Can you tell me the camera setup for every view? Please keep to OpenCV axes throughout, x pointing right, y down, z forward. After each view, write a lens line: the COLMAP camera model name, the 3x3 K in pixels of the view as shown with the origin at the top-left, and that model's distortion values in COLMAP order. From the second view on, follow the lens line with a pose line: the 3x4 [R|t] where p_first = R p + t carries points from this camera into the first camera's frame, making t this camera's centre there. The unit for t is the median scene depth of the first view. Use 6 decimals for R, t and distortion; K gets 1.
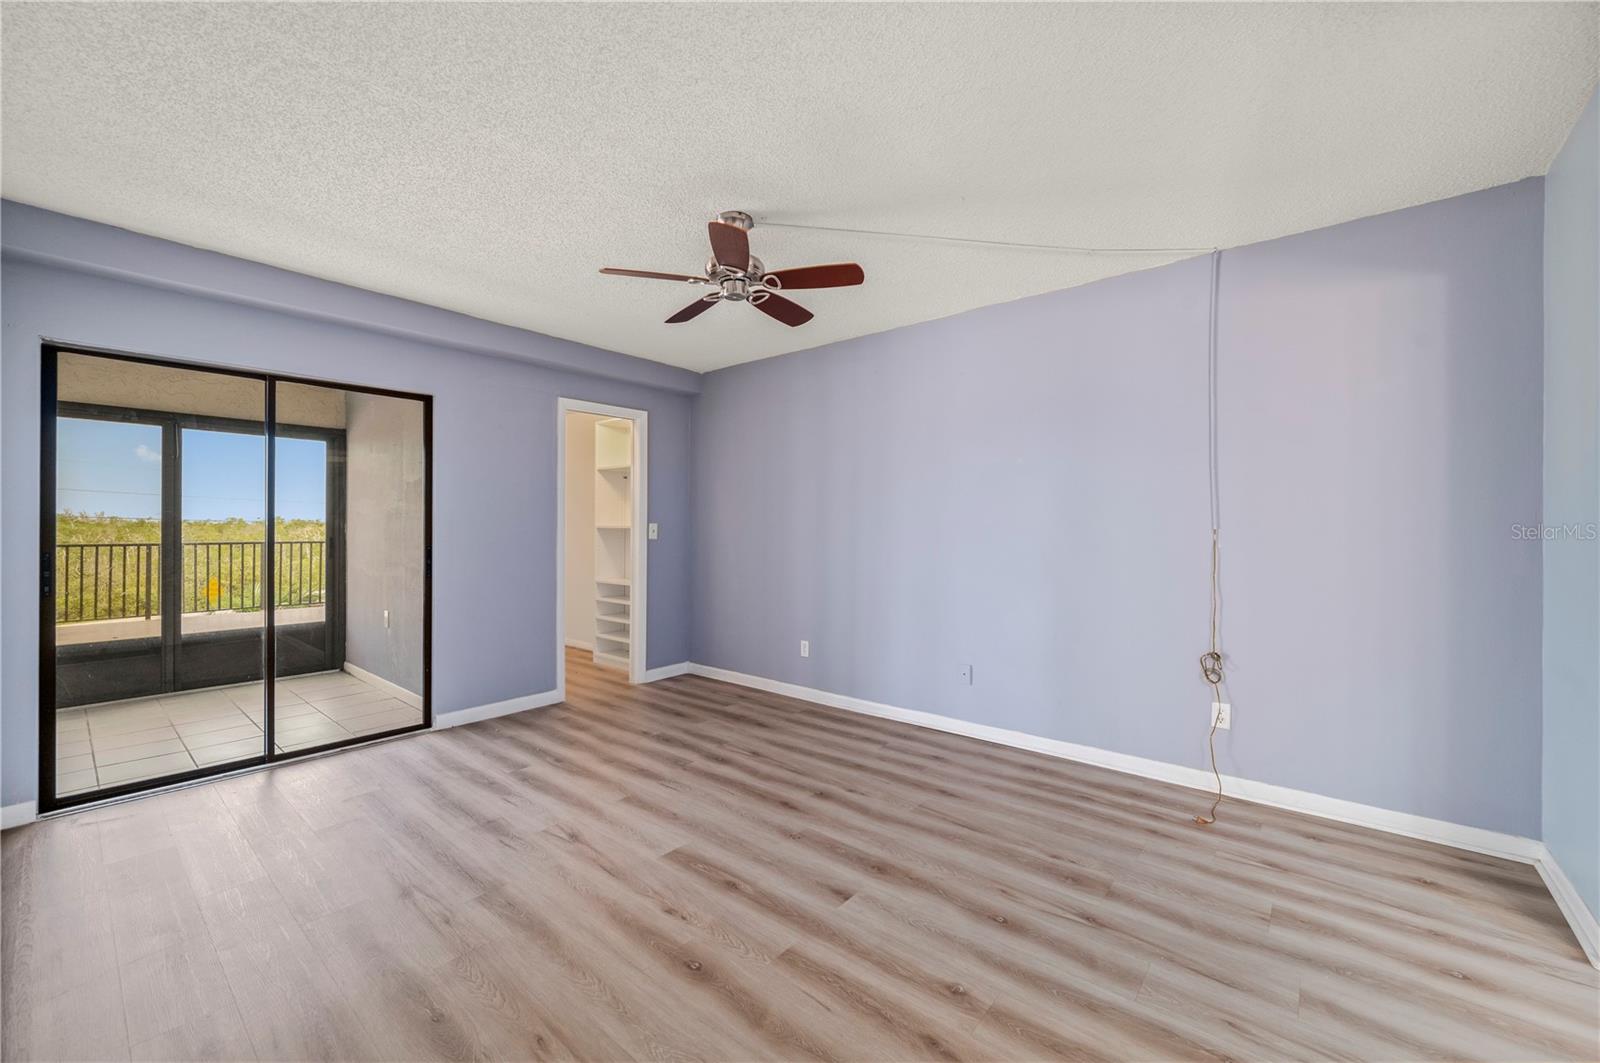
lens RADIAL K [[626.4, 0, 801.8], [0, 626.4, 527.4], [0, 0, 1]] dist [-0.002551, -0.000351]
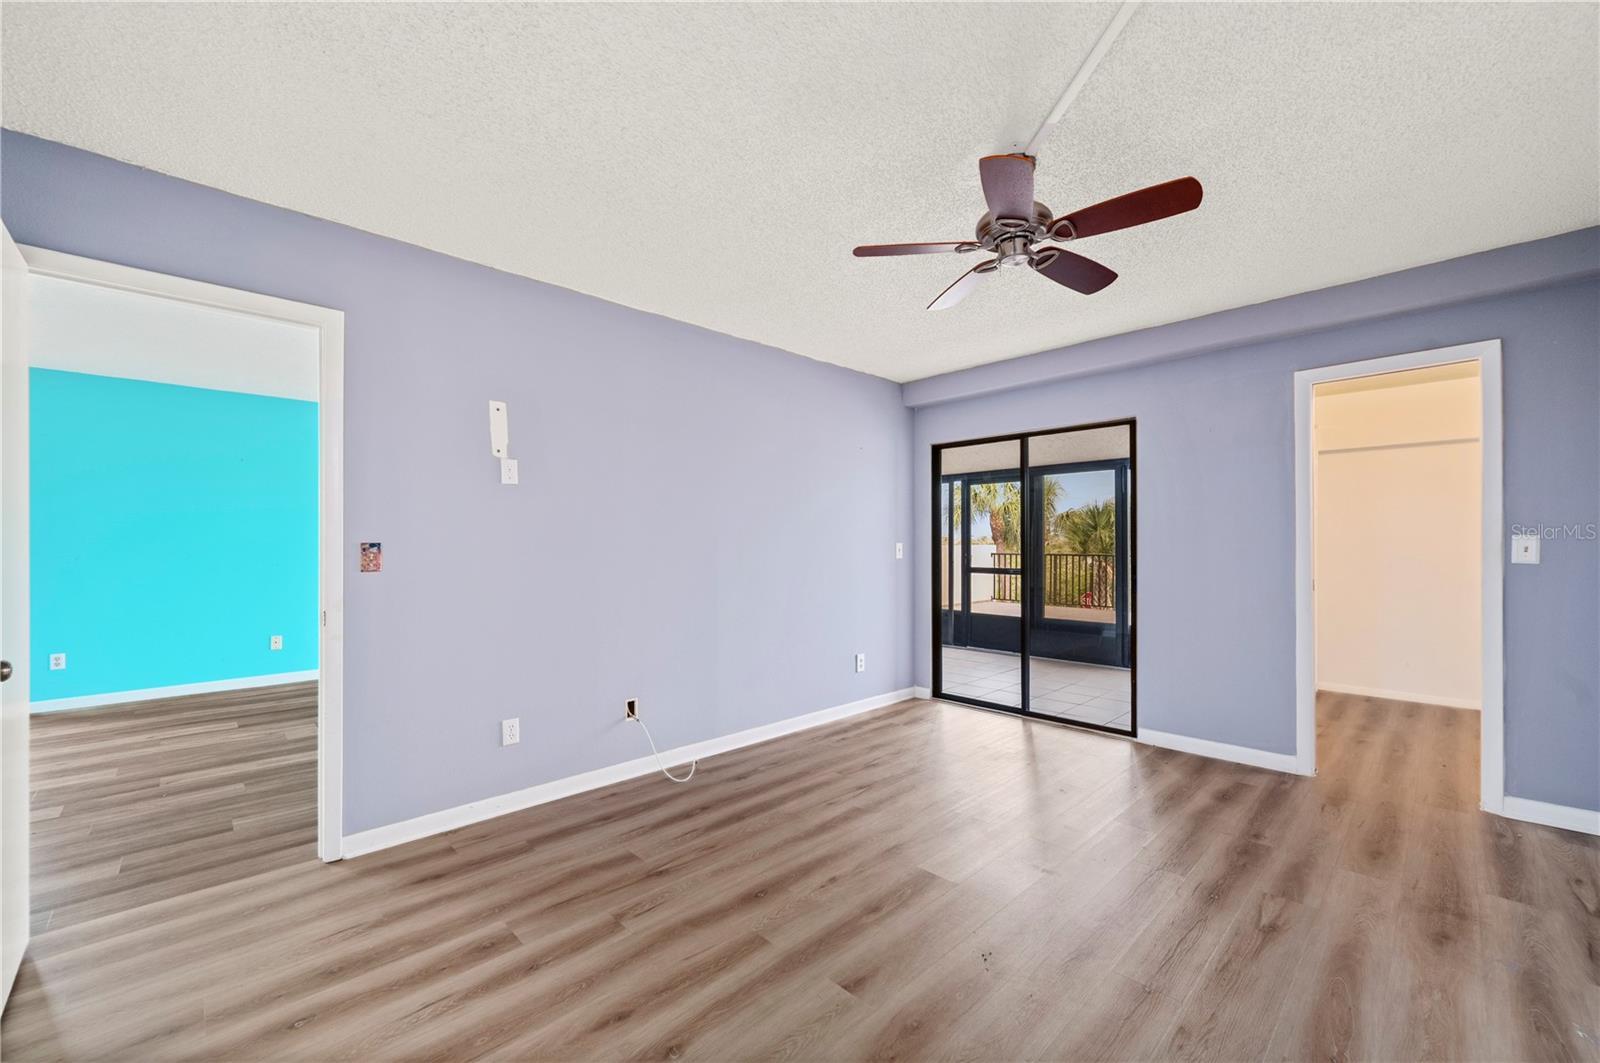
lens RADIAL K [[633.9, 0, 800.7], [0, 633.9, 530.2], [0, 0, 1]] dist [-0.000337, 0.000031]
pose [[-0.095284, -0.021695, -0.995214, 0.607985], [0.003243, 0.999750, -0.022104, -0.000699], [0.995445, -0.005333, -0.095190, 0.664844]]
